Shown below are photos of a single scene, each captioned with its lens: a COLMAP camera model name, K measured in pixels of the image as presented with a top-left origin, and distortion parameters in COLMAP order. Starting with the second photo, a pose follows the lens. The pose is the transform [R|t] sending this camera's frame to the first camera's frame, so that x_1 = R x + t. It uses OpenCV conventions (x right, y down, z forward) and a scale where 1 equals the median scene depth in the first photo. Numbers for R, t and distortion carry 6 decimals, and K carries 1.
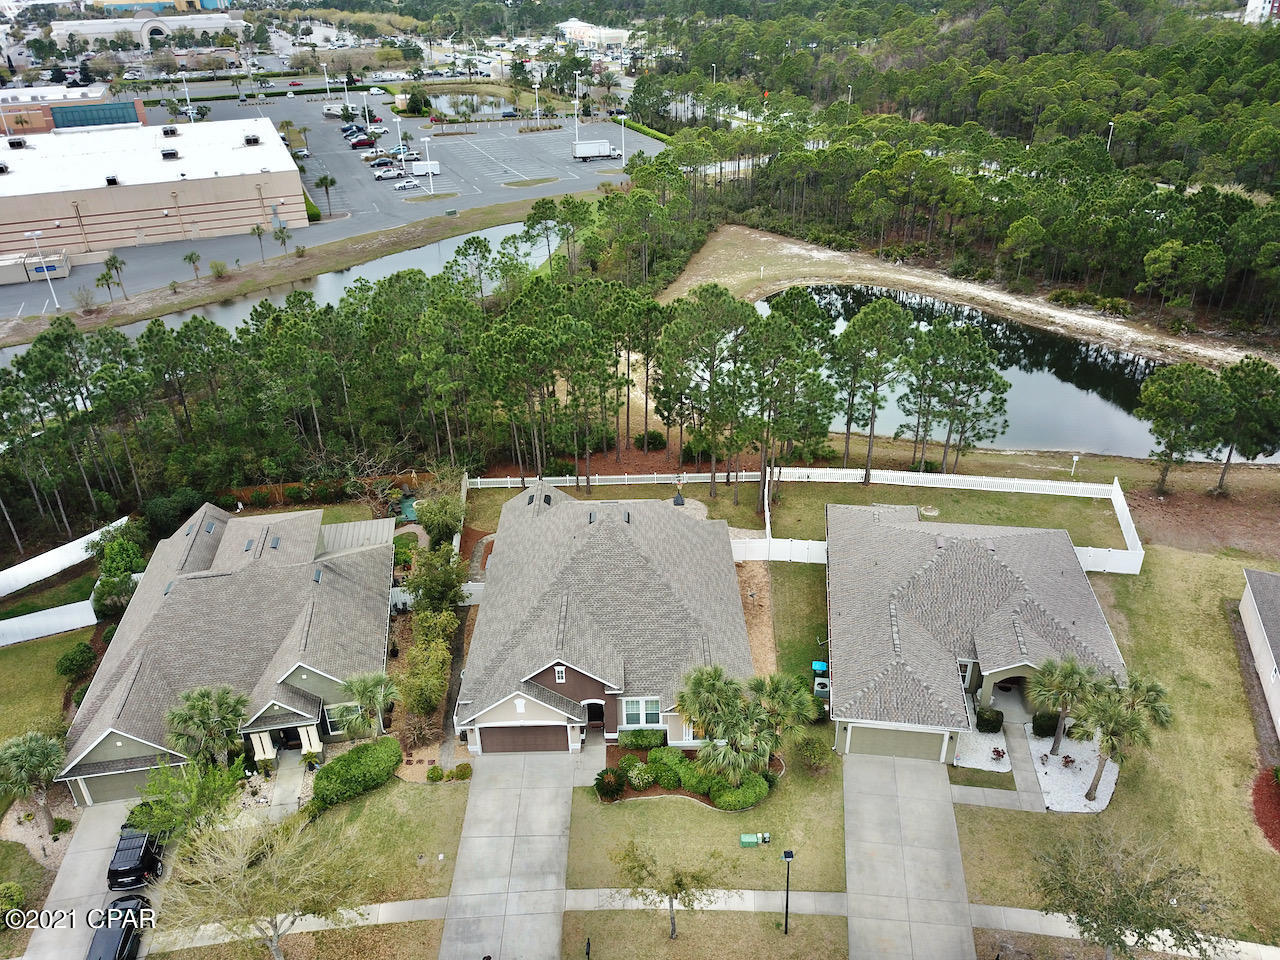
lens RADIAL K [[975.6, 0, 633.7], [0, 975.6, 487.0], [0, 0, 1]] dist [0.005843, -0.002841]
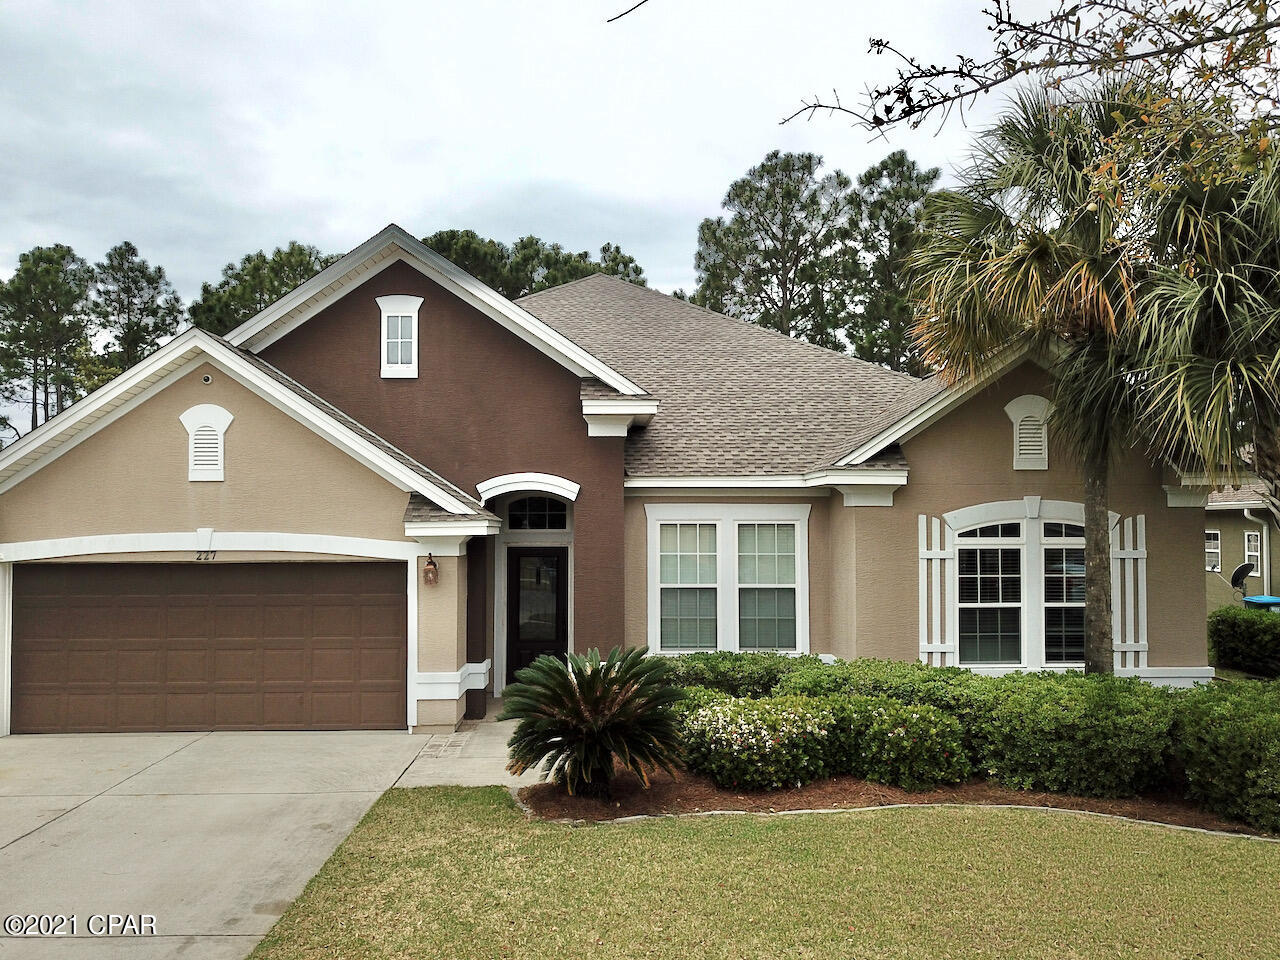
lens RADIAL K [[969.3, 0, 633.0], [0, 969.3, 497.6], [0, 0, 1]] dist [0.008122, -0.001179]
pose [[0.999558, 0.020857, 0.021172, -0.015252], [-0.007520, 0.866698, -0.498776, 0.249793], [-0.028753, 0.498397, 0.866472, 0.581304]]
